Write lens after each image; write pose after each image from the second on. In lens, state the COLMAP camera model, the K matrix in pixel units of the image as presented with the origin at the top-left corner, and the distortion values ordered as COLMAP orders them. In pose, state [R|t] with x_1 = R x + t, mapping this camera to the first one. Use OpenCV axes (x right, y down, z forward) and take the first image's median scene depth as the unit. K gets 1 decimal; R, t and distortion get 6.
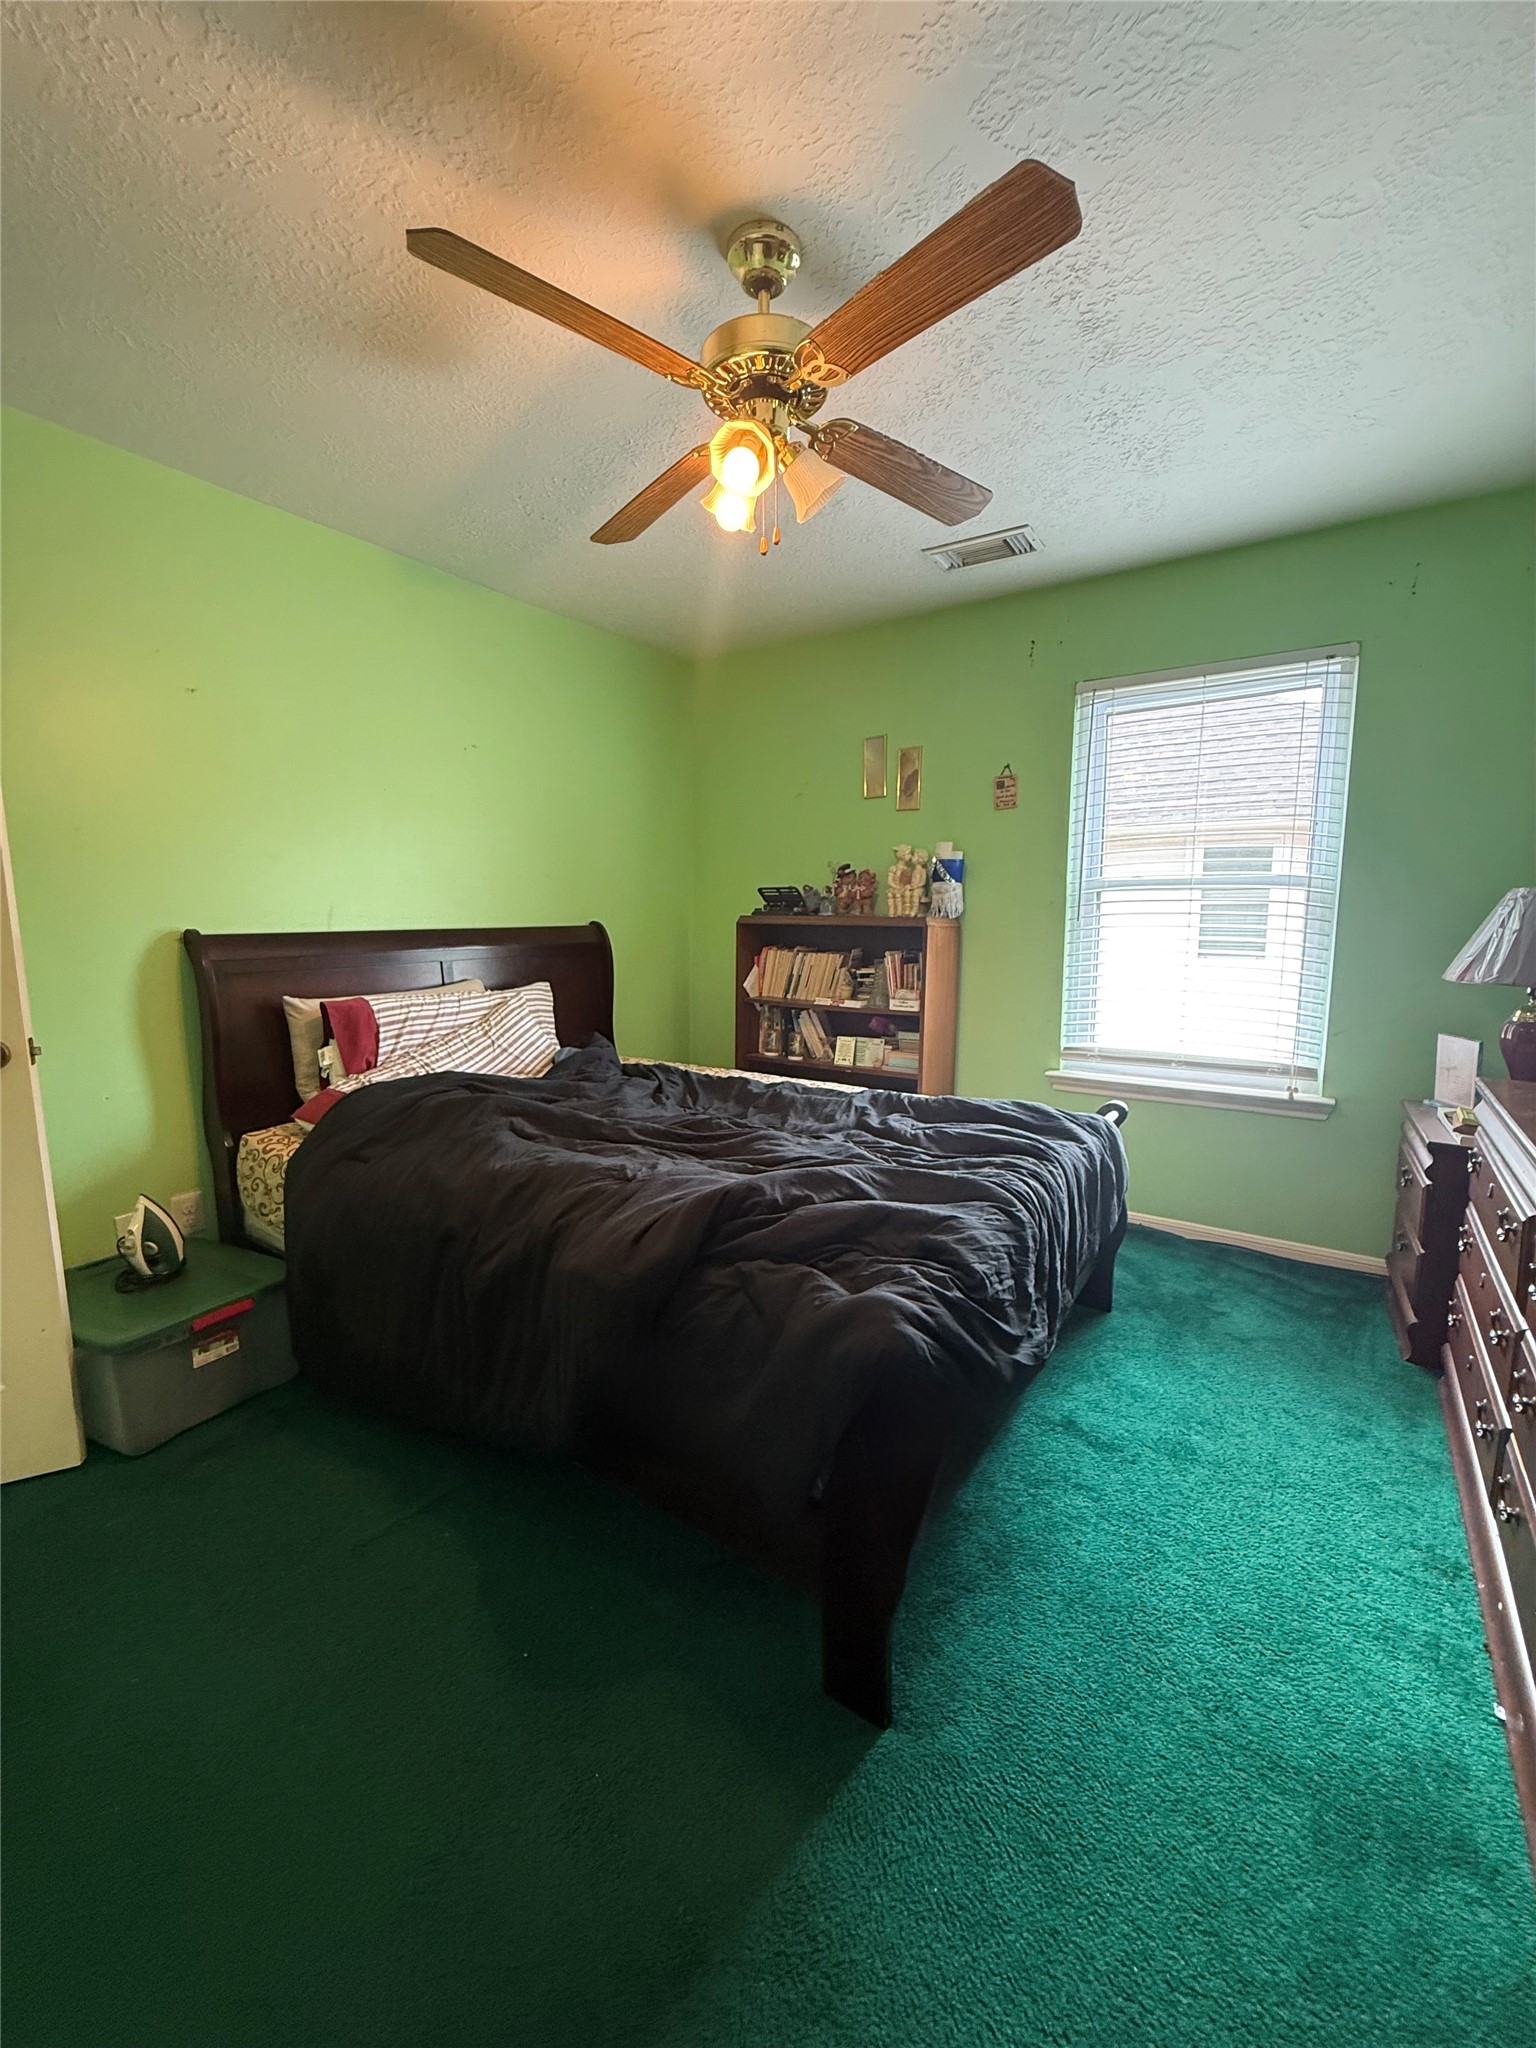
lens RADIAL K [[825.7, 0, 773.7], [0, 825.7, 1023.3], [0, 0, 1]] dist [-0.002142, 0.000177]
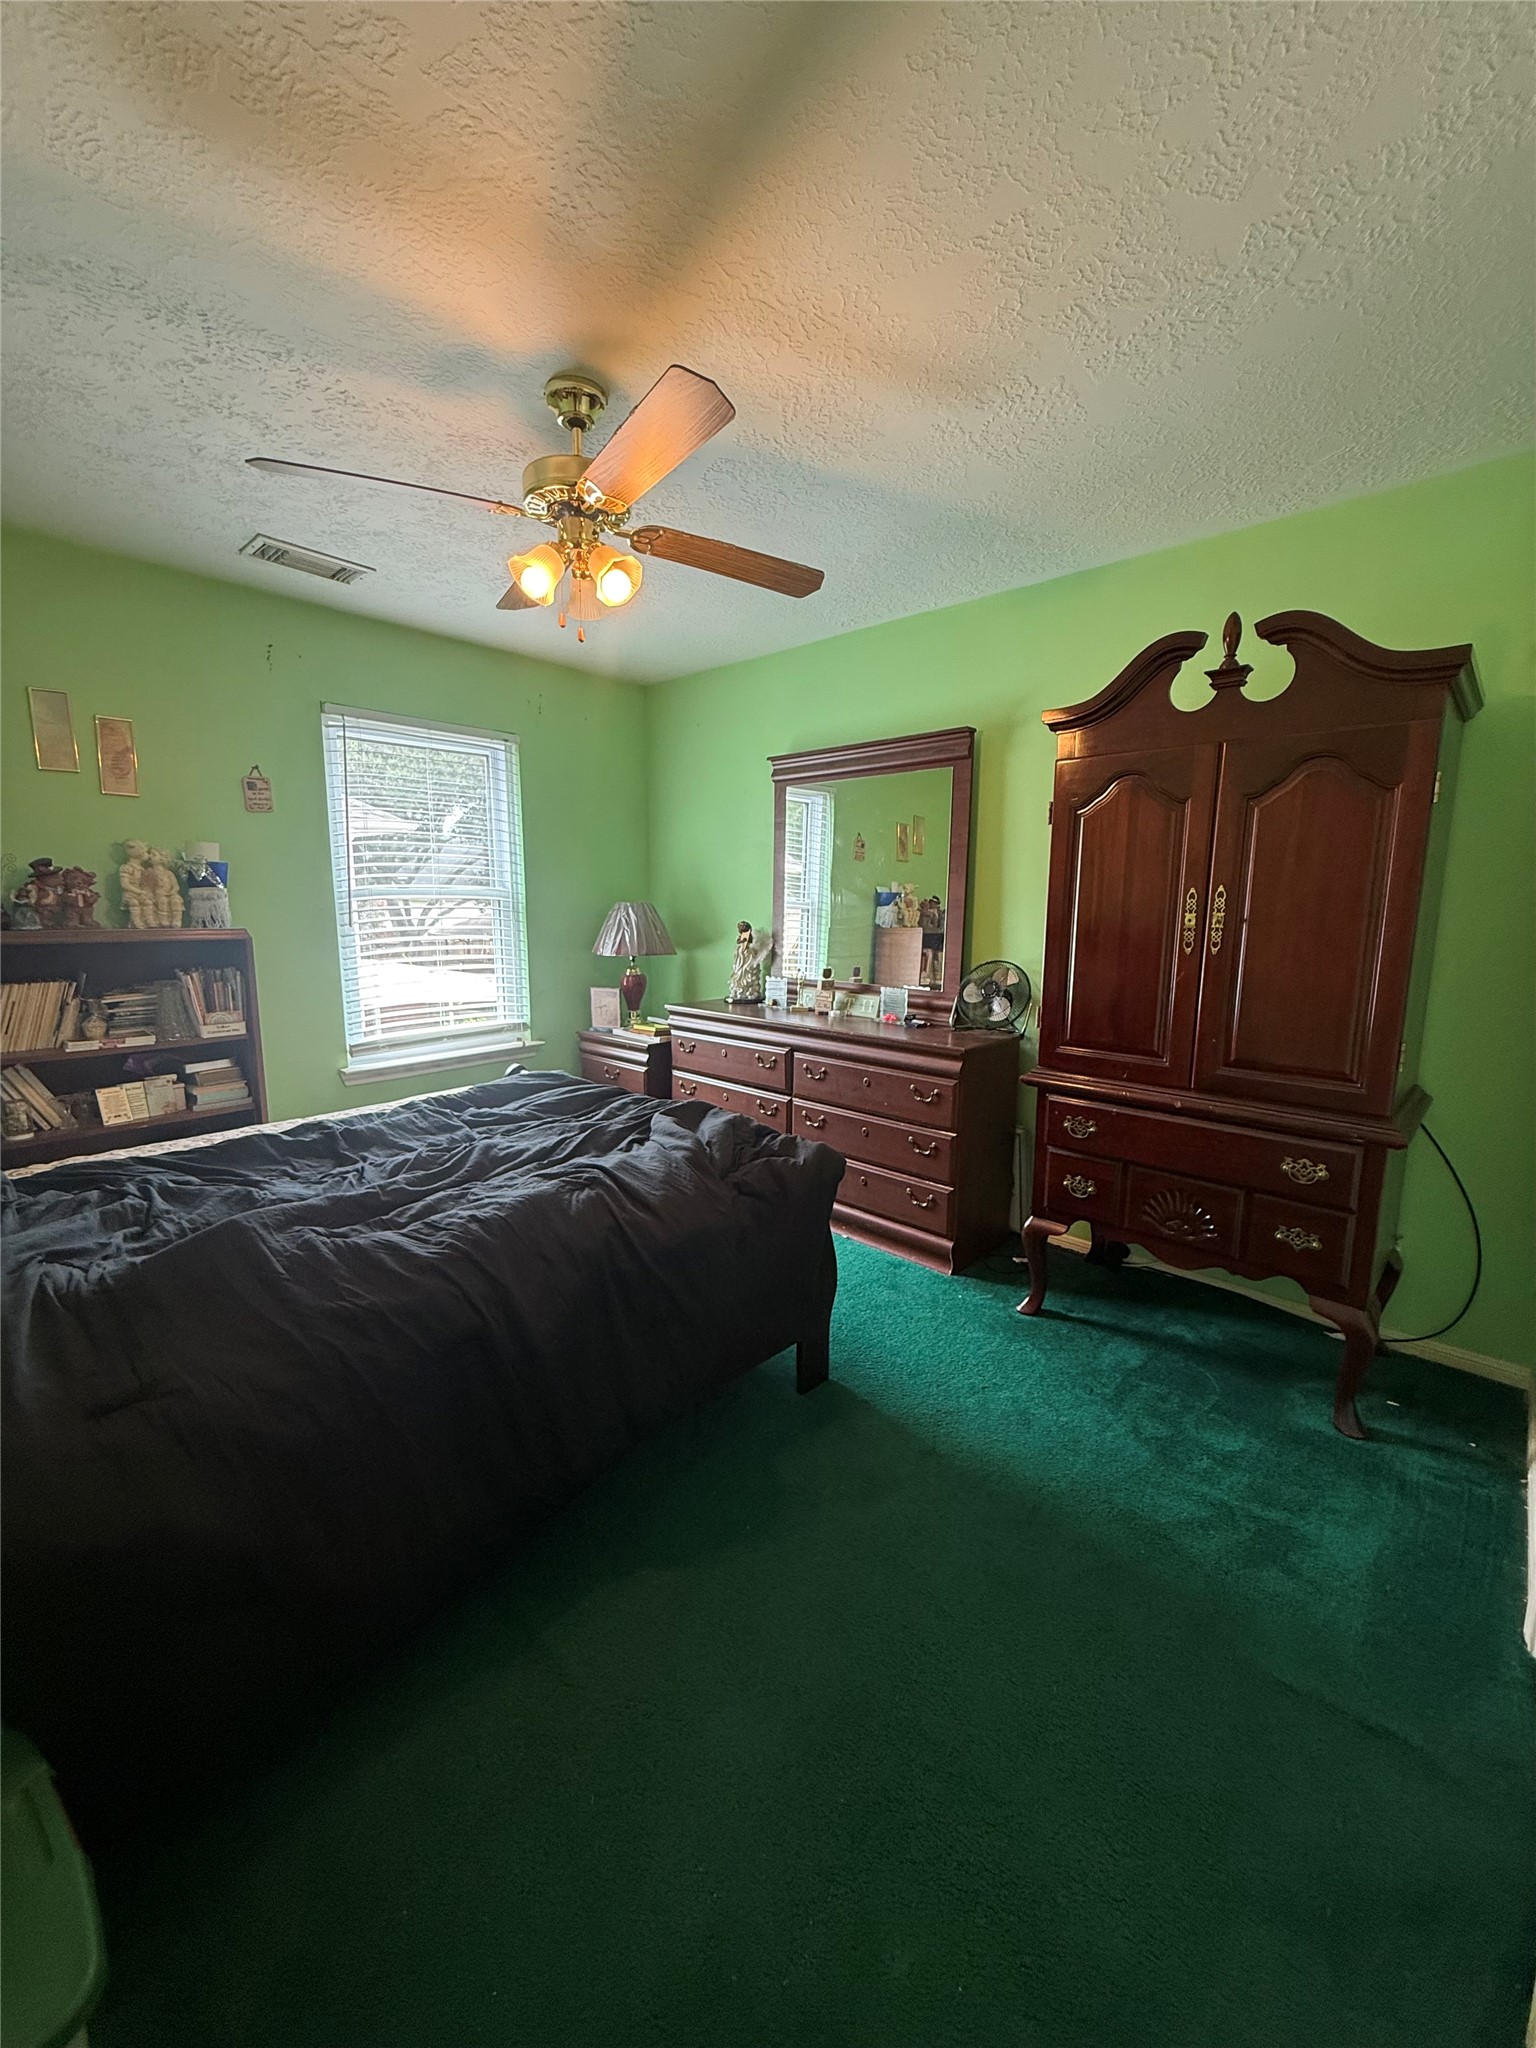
lens RADIAL K [[825.7, 0, 773.0], [0, 825.7, 1021.7], [0, 0, 1]] dist [-0.002142, 0.000177]
pose [[0.149761, -0.148365, 0.977527, -0.603694], [0.128041, 0.983262, 0.129619, -0.068679], [-0.980397, 0.105751, 0.166251, 0.282534]]
